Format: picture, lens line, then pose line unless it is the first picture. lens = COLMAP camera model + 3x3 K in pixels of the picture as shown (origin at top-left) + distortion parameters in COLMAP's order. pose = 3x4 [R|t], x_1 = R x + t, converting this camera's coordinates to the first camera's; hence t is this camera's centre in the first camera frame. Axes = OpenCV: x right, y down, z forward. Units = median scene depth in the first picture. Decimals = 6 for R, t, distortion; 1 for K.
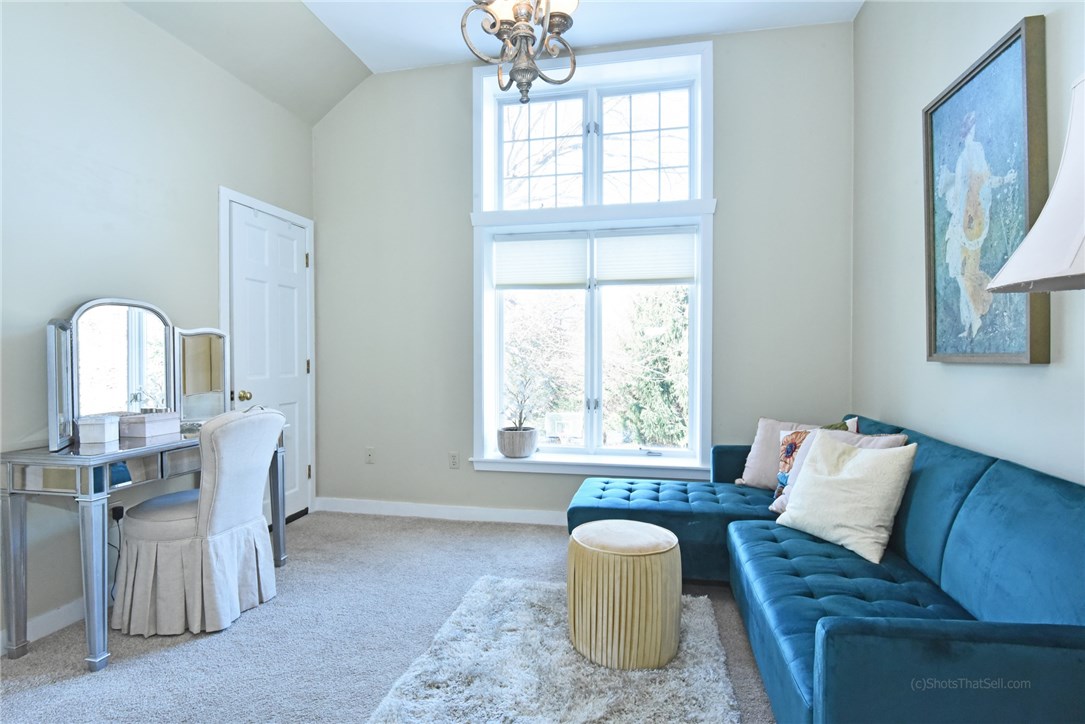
lens RADIAL K [[531.8, 0, 539.7], [0, 531.8, 359.5], [0, 0, 1]] dist [-0.004489, -0.004267]
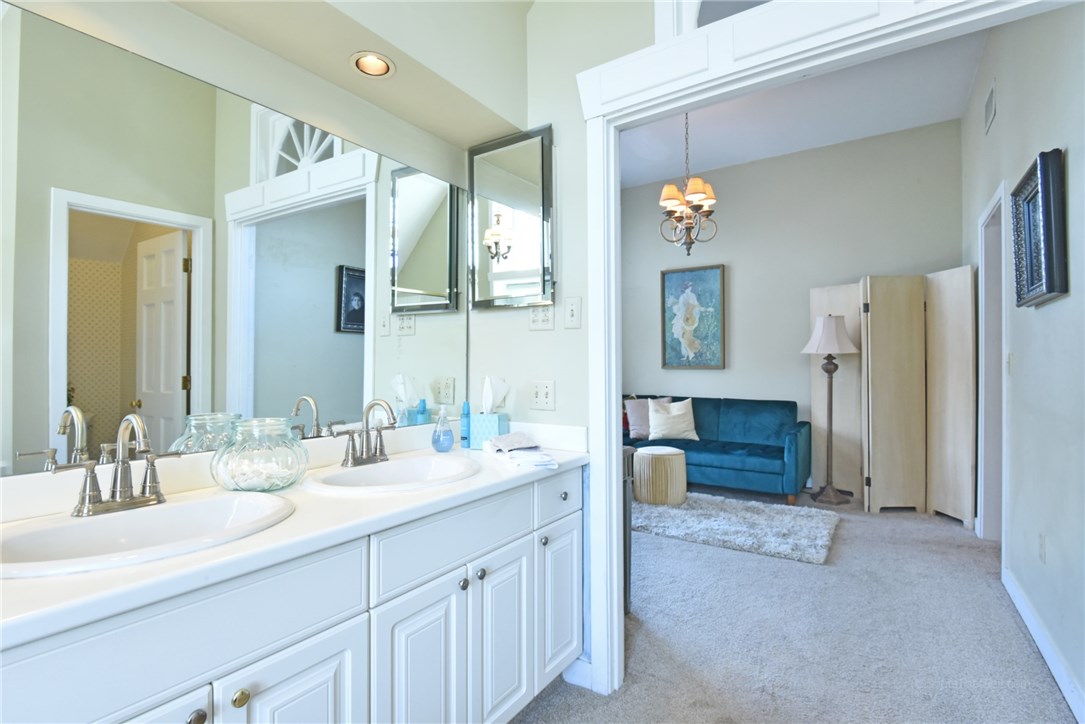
lens RADIAL K [[526.8, 0, 541.8], [0, 526.8, 362.2], [0, 0, 1]] dist [-0.020107, -0.000627]
pose [[0.375644, 0.008950, 0.926721, -2.107172], [0.010064, 0.999855, -0.013736, 0.000776], [-0.926709, 0.014487, 0.375500, 0.665908]]
